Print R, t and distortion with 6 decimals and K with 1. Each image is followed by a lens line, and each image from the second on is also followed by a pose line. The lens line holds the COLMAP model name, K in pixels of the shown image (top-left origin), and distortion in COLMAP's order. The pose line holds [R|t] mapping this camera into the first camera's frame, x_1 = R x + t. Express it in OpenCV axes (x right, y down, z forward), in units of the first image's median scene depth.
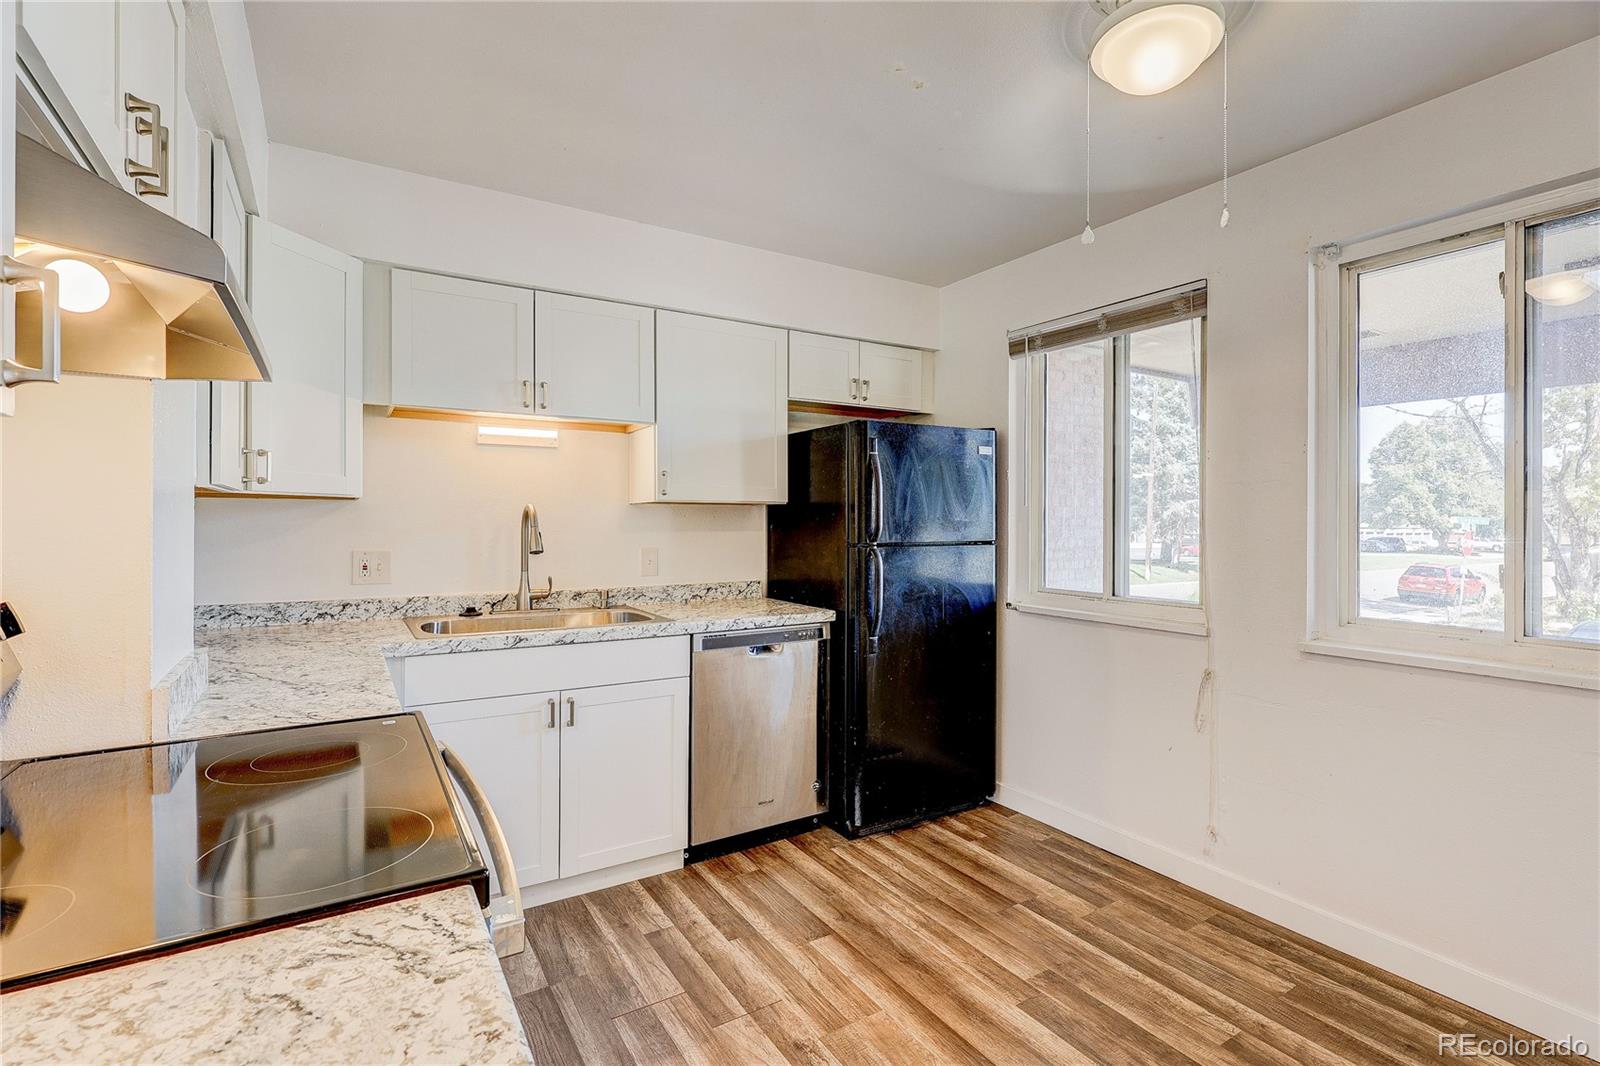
lens RADIAL K [[746.6, 0, 798.3], [0, 746.6, 526.5], [0, 0, 1]] dist [0.001224, 0.000231]
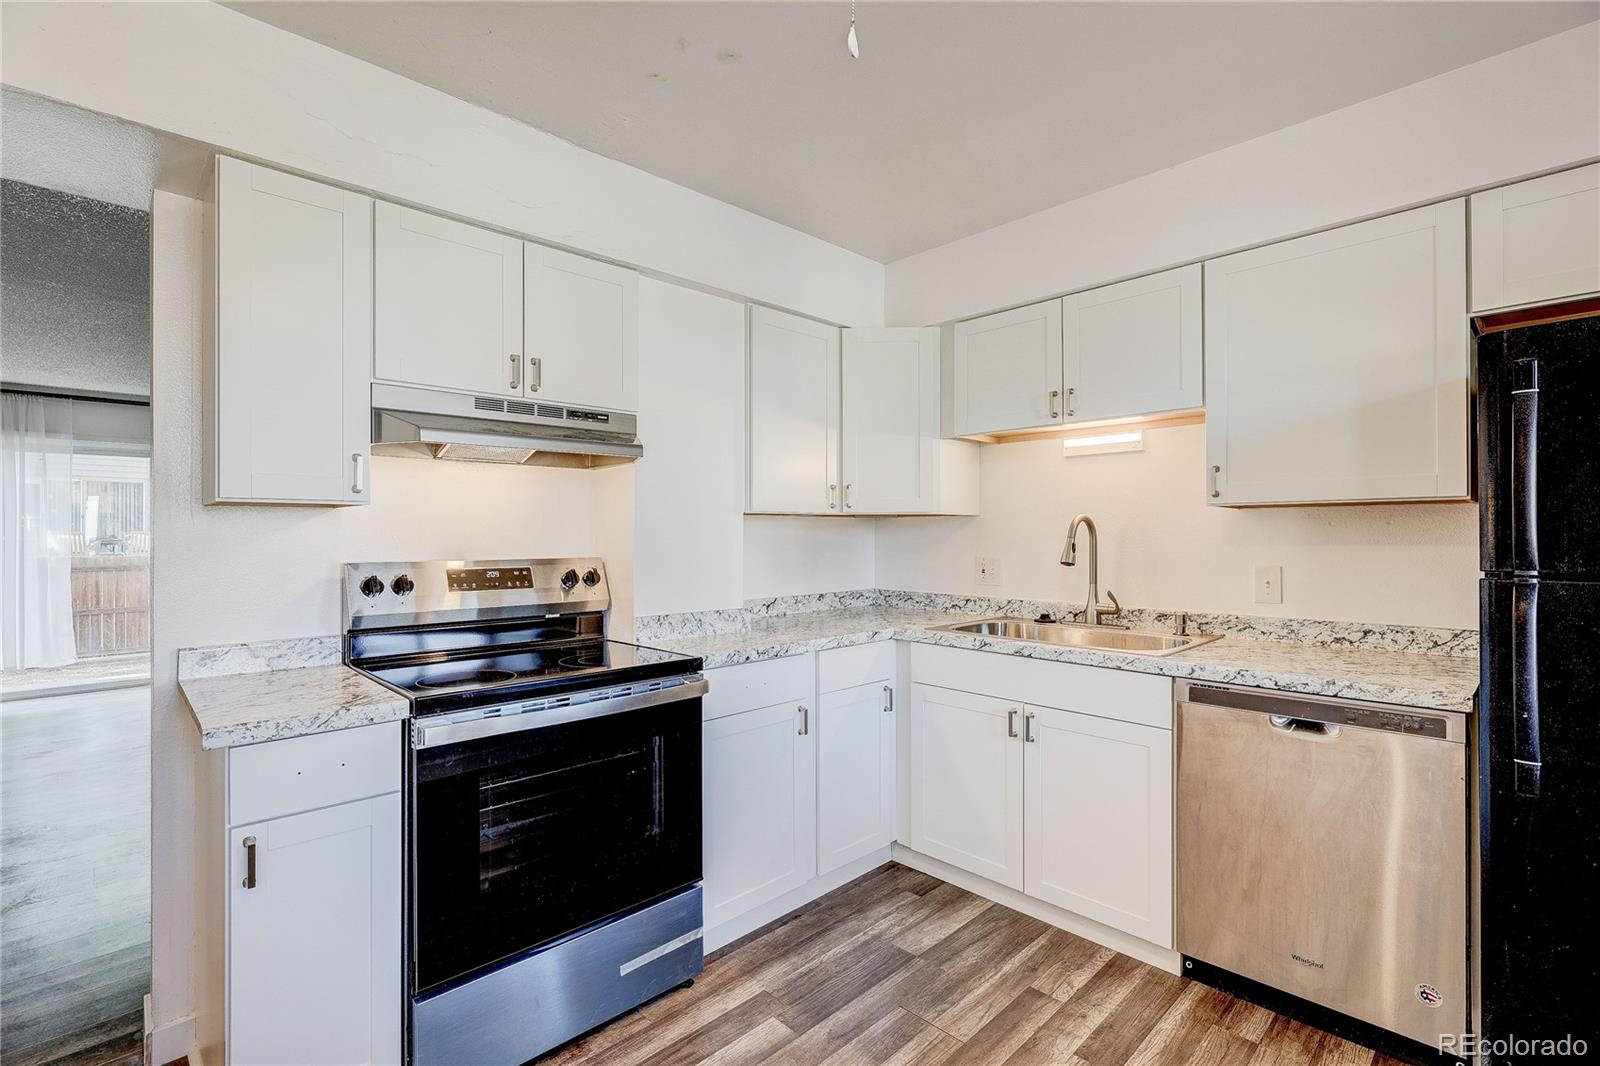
lens RADIAL K [[733.2, 0, 811.2], [0, 733.2, 540.8], [0, 0, 1]] dist [-0.002209, -0.000518]
pose [[0.219100, -0.000212, -0.975702, 0.515949], [-0.013412, 0.999905, -0.003228, 0.013513], [0.975610, 0.013793, 0.219076, 0.468277]]
